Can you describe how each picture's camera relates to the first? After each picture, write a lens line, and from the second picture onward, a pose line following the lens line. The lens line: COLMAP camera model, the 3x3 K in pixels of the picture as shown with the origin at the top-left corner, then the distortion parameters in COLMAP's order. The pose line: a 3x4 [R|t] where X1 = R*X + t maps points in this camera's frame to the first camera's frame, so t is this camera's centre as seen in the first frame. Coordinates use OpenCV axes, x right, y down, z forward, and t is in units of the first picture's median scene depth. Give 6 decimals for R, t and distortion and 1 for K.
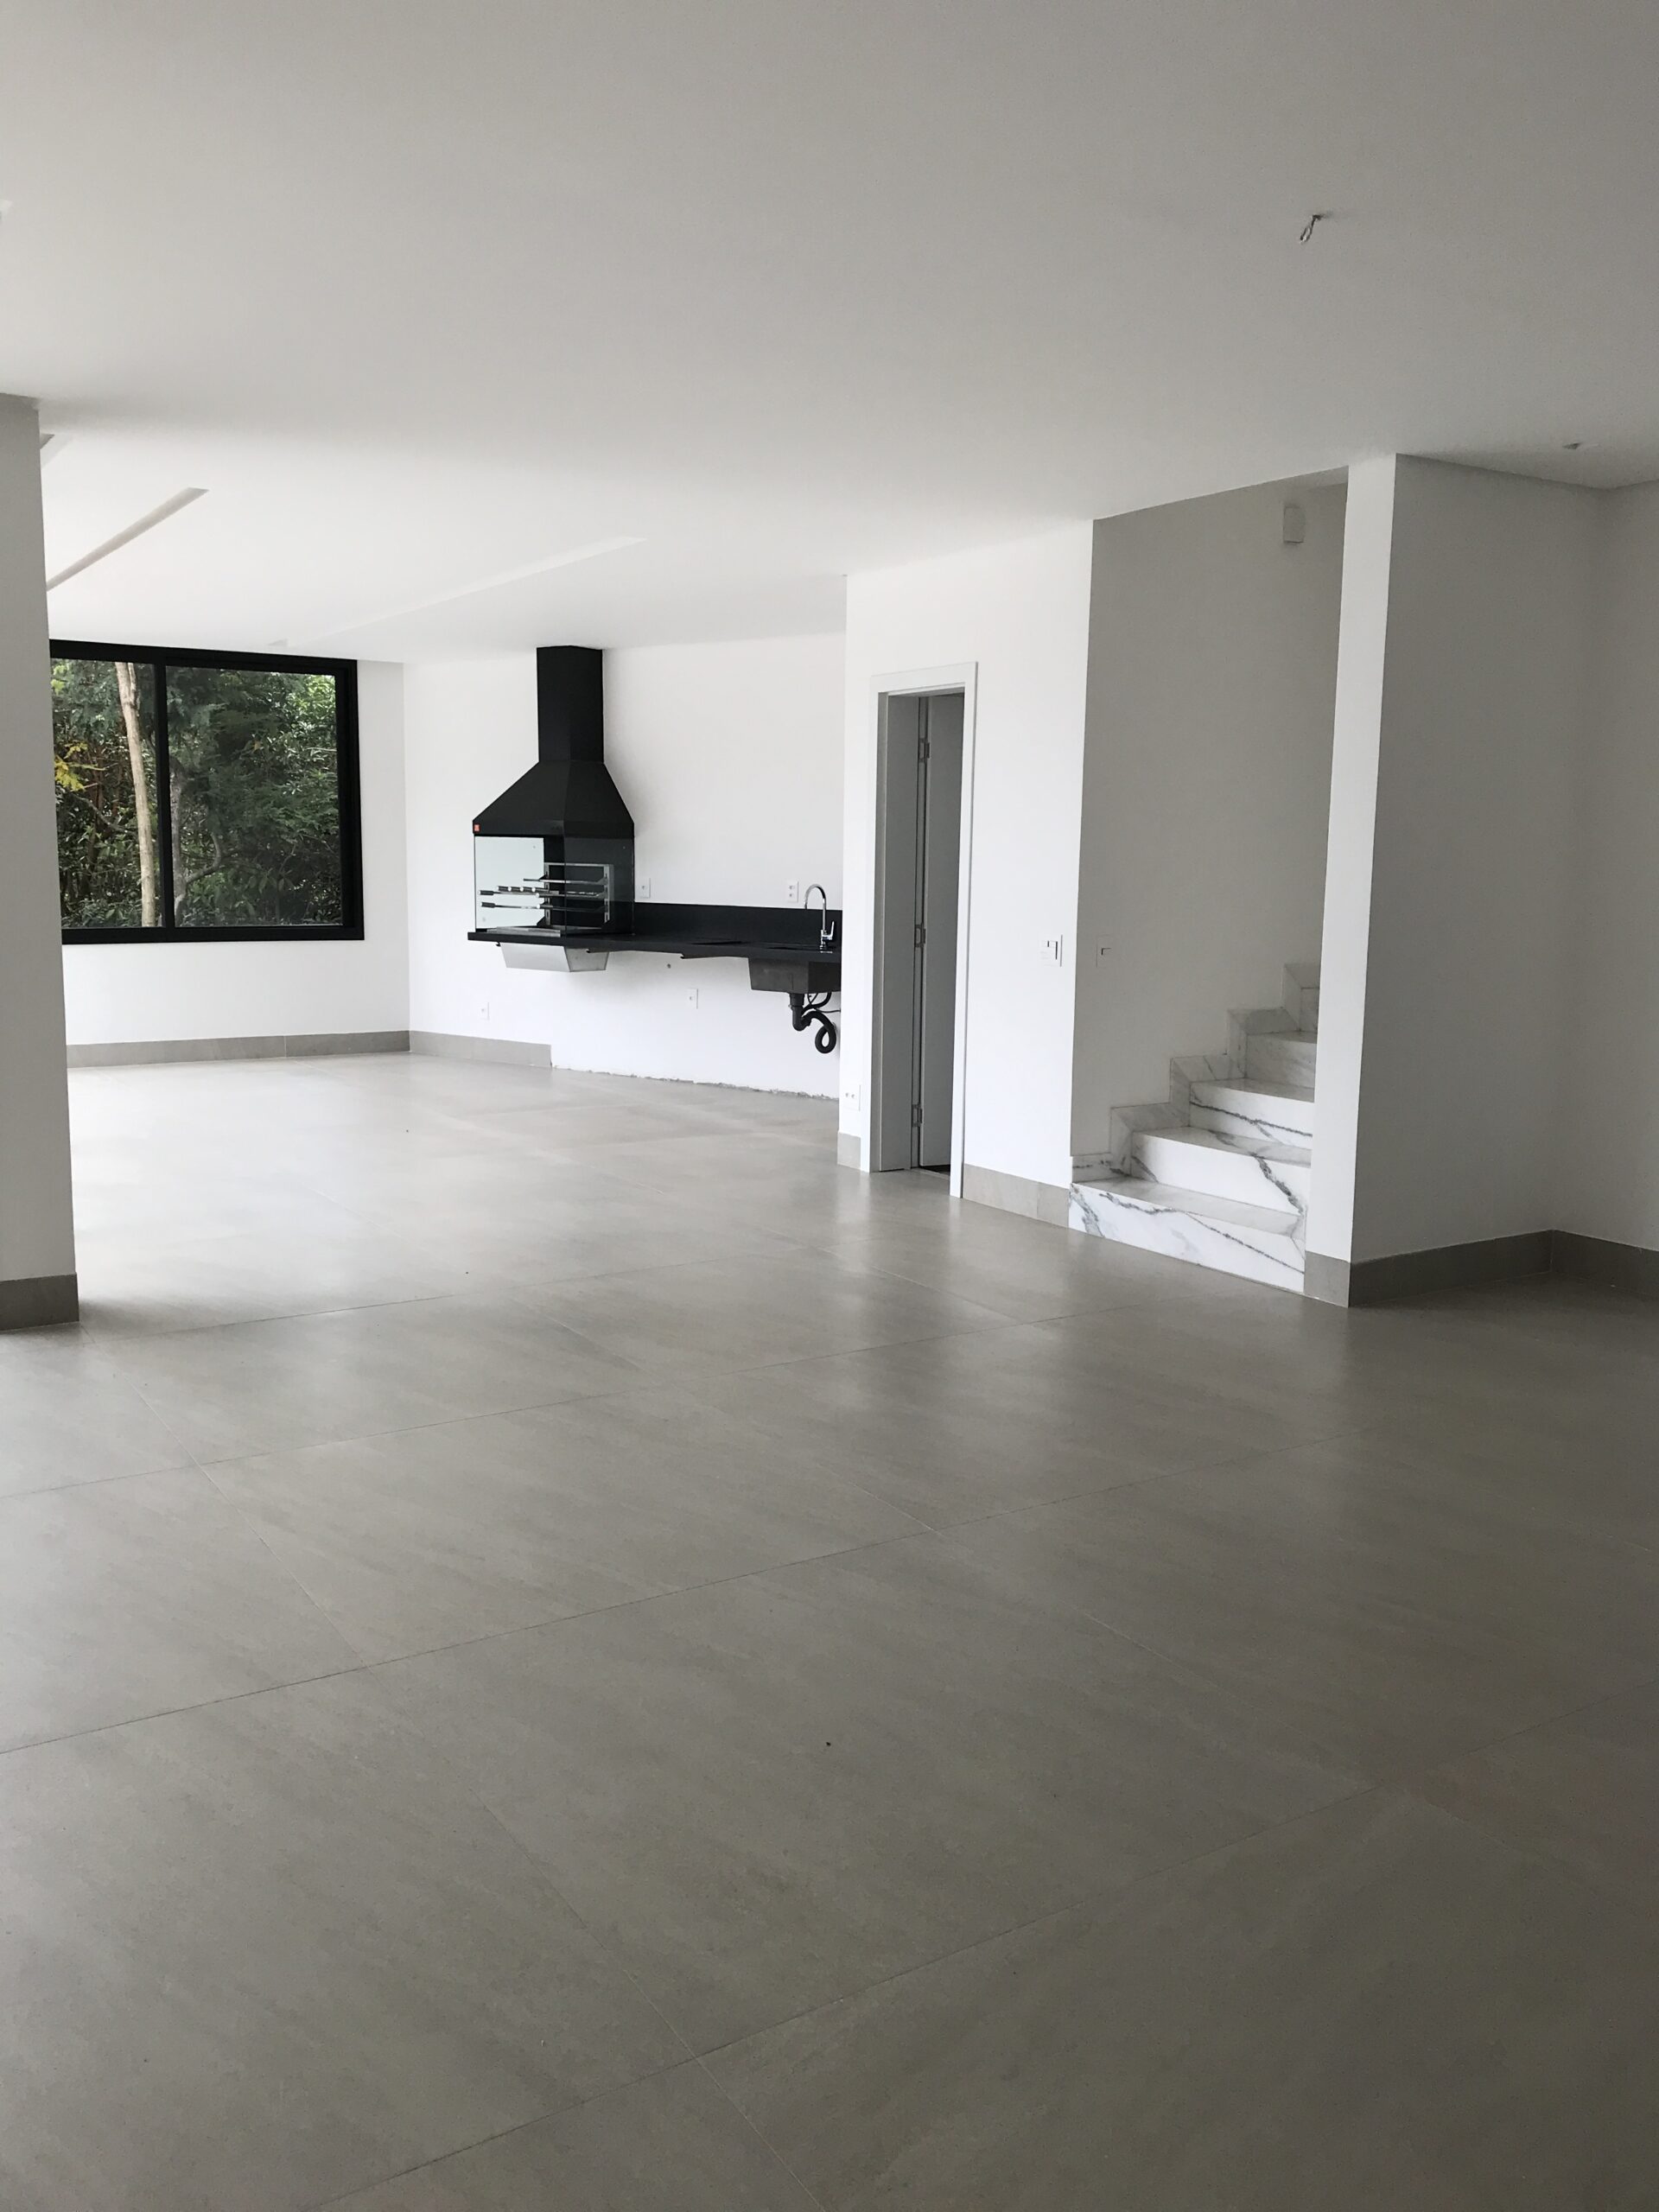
lens RADIAL K [[1798.4, 0, 839.2], [0, 1798.4, 1104.0], [0, 0, 1]] dist [0.033324, -0.042223]
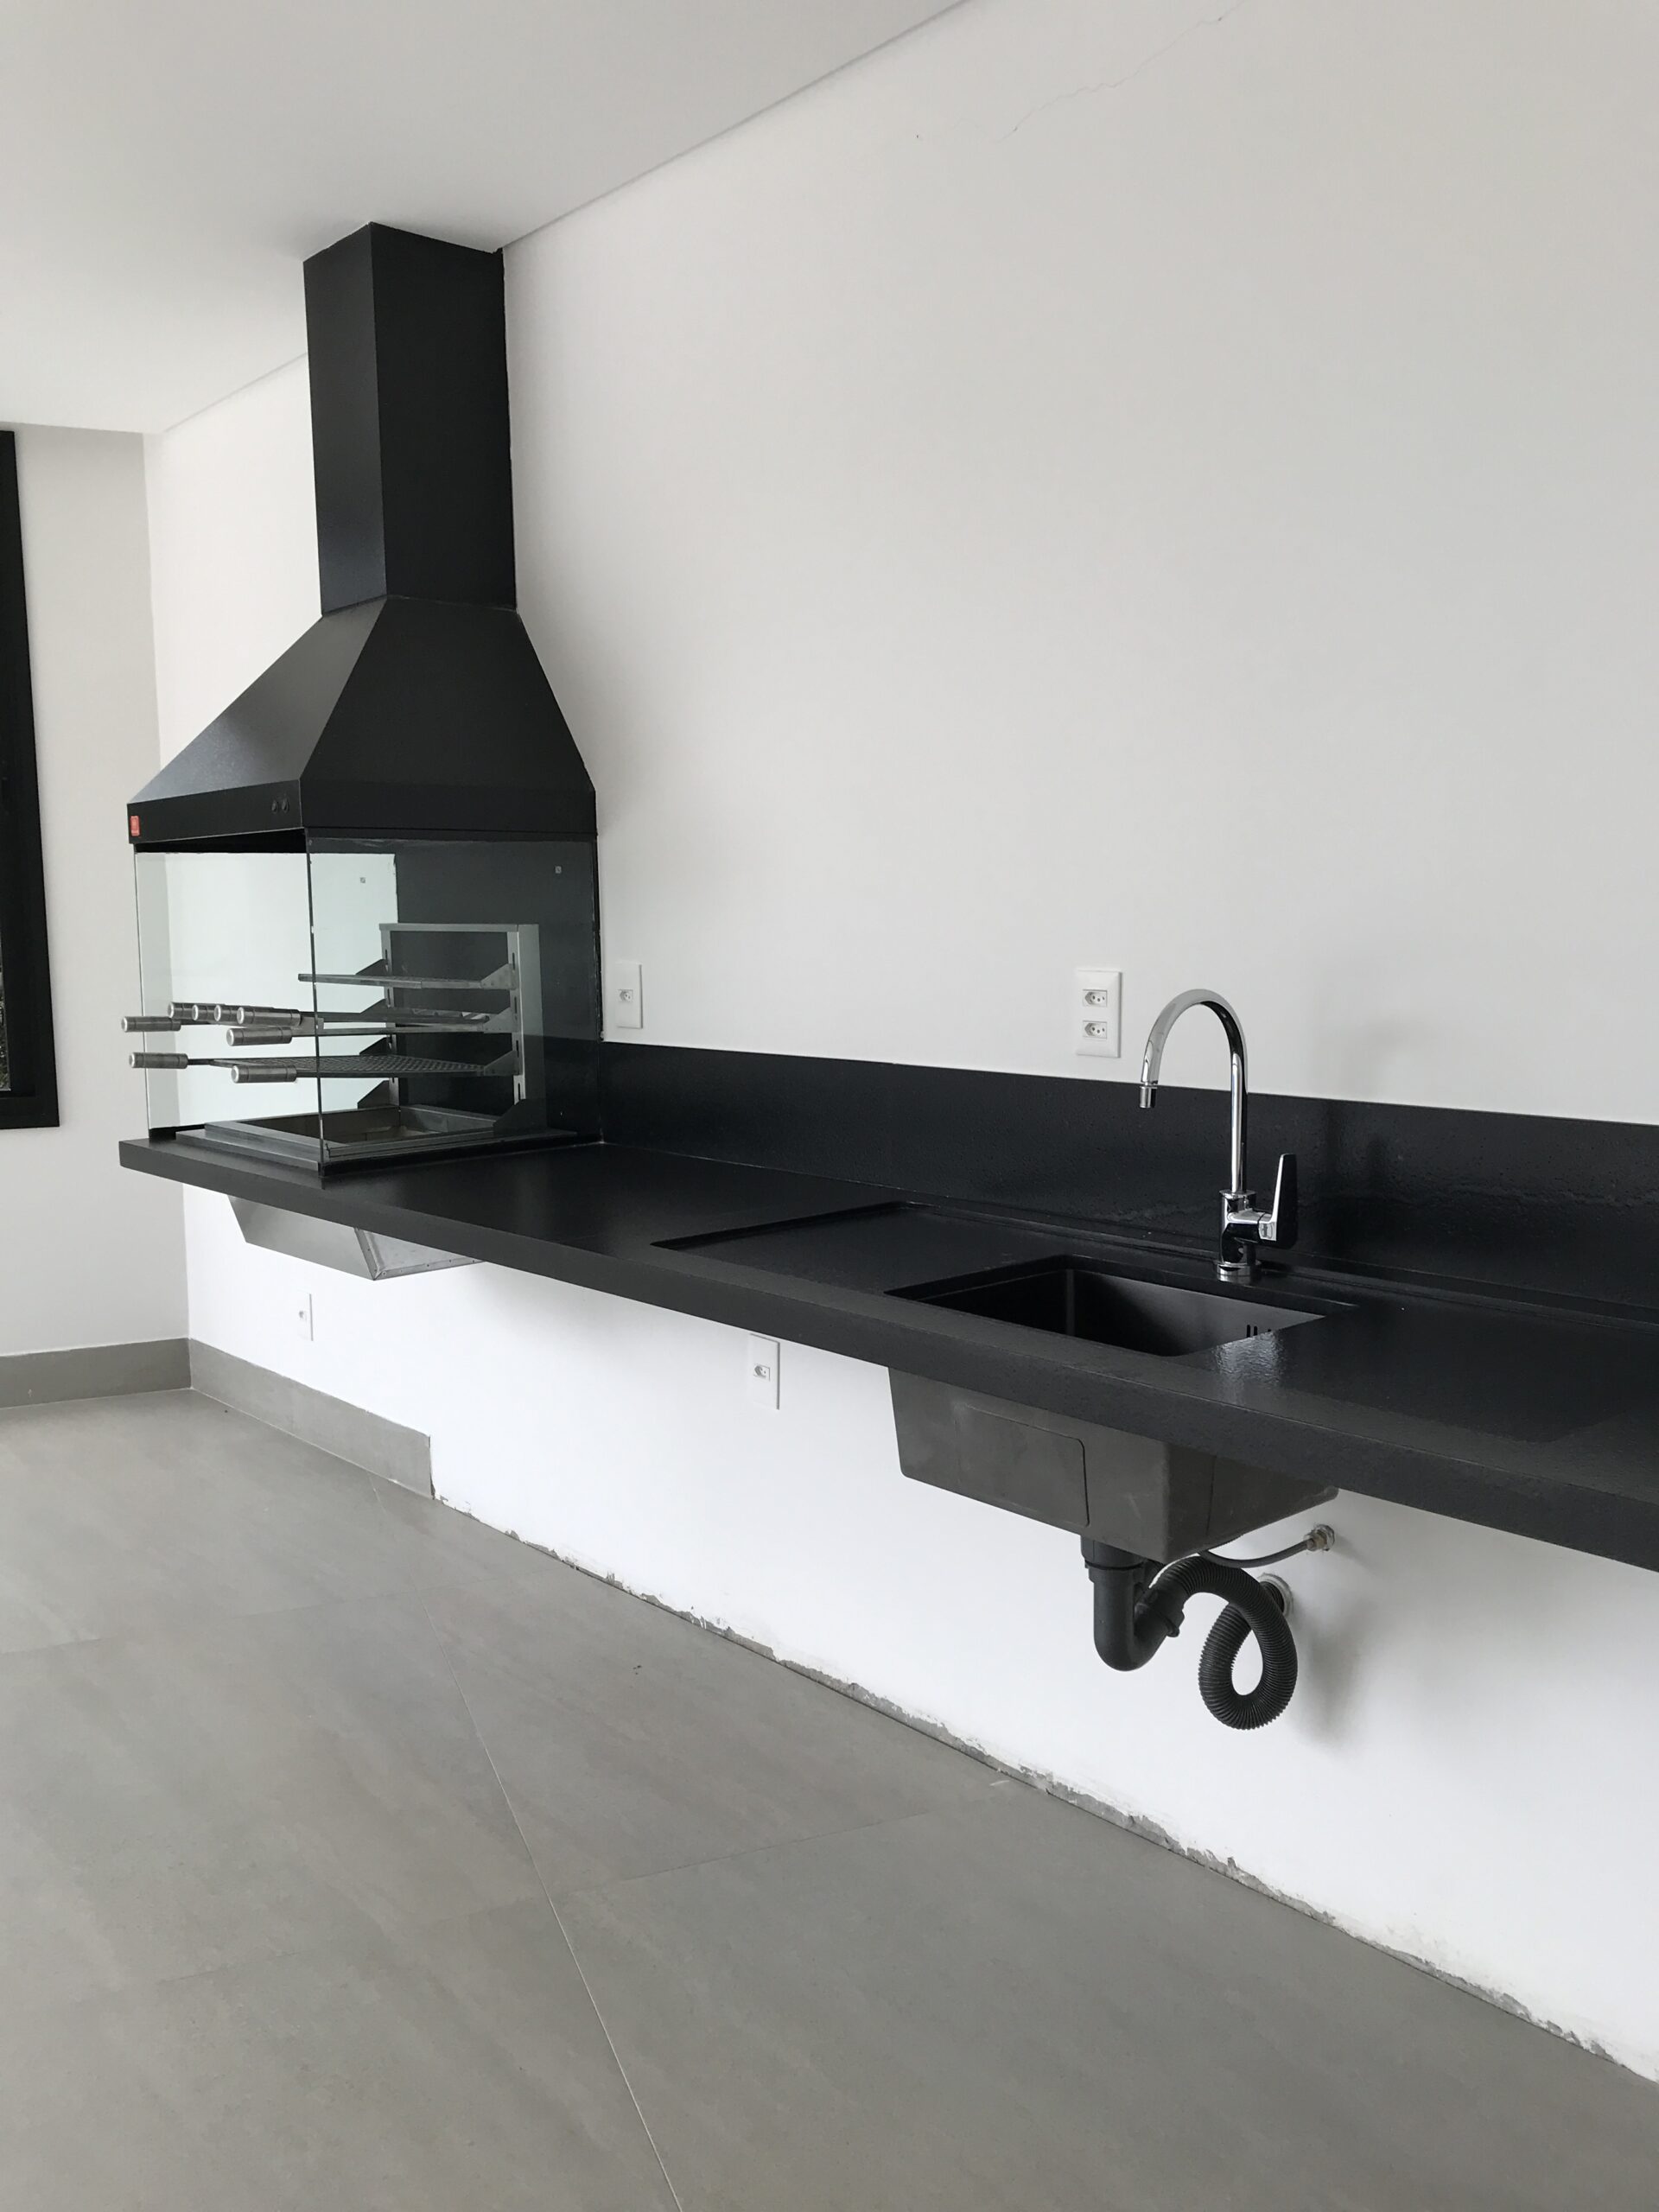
lens RADIAL K [[1853.8, 0, 829.5], [0, 1853.8, 1106.0], [0, 0, 1]] dist [0.016064, 0.007552]
pose [[0.978596, -0.010207, -0.205536, -0.010819], [0.003559, 0.999459, -0.032689, -0.103433], [0.205759, 0.031257, 0.978103, 0.794329]]
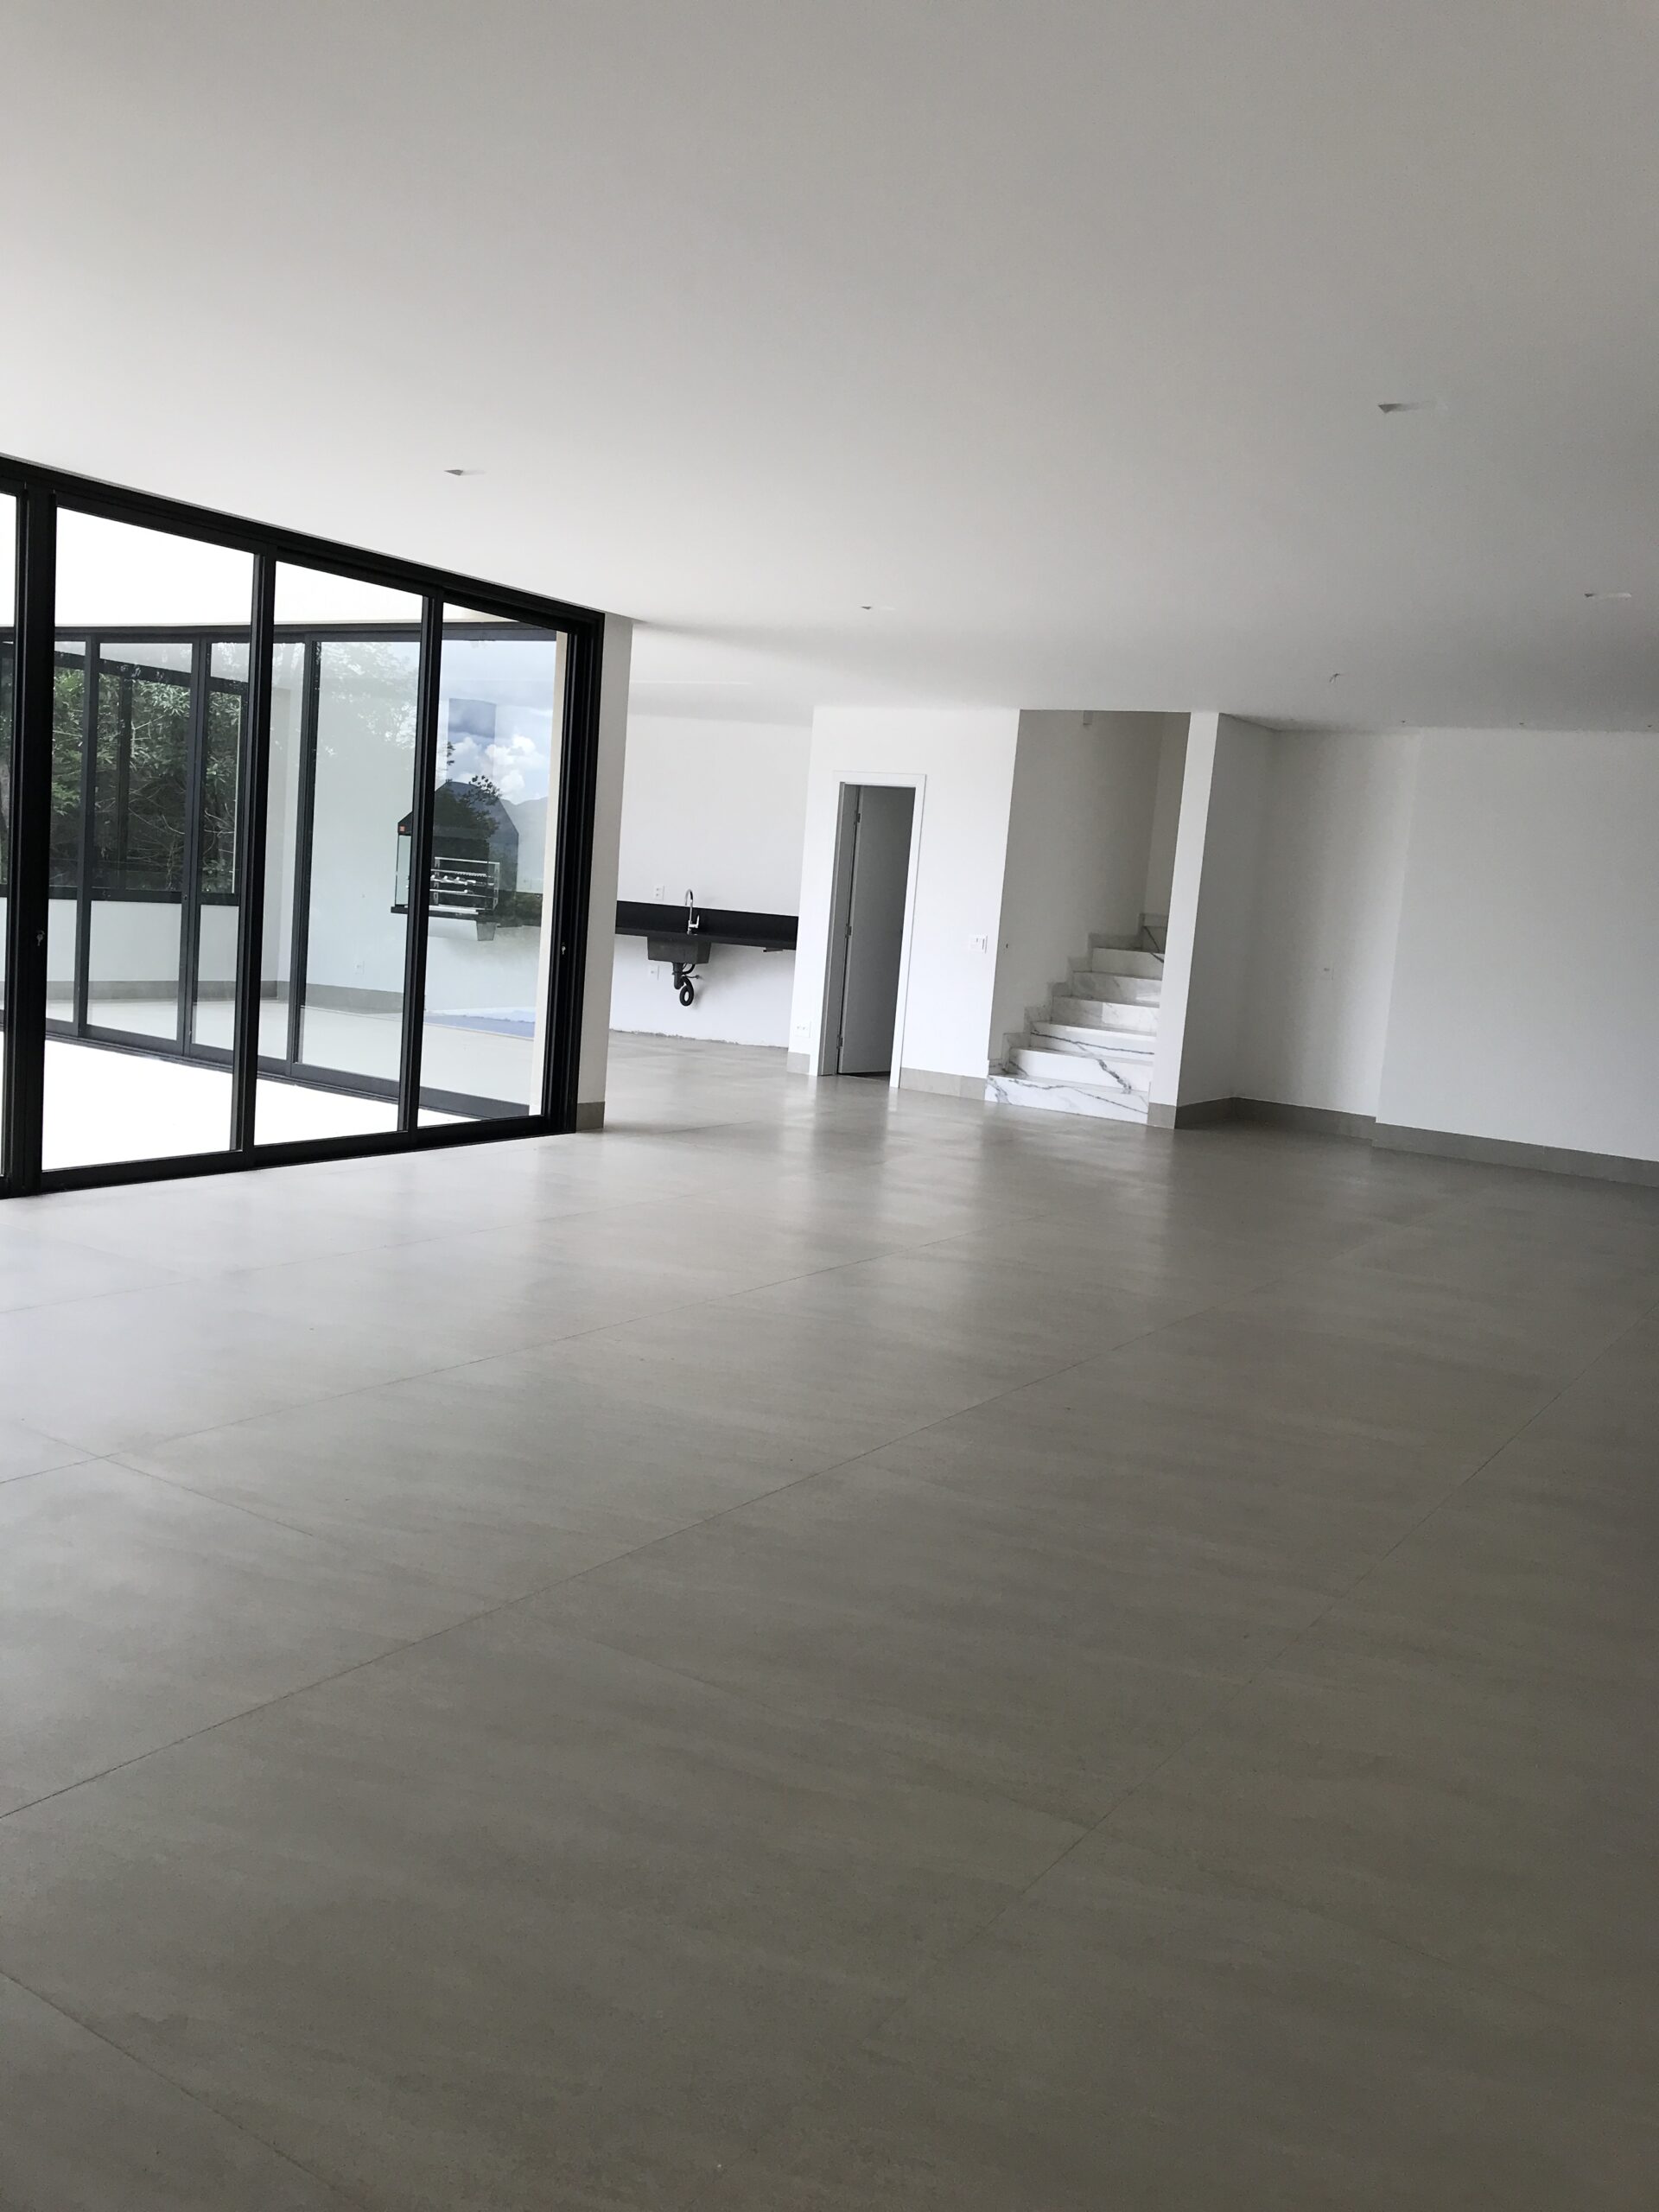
lens RADIAL K [[1798.4, 0, 839.2], [0, 1798.4, 1104.0], [0, 0, 1]] dist [0.033324, -0.042223]
pose [[0.913332, 0.008211, 0.407134, -0.508768], [-0.010183, 0.999945, 0.002678, 0.048288], [-0.407089, -0.006592, 0.913365, -0.394506]]
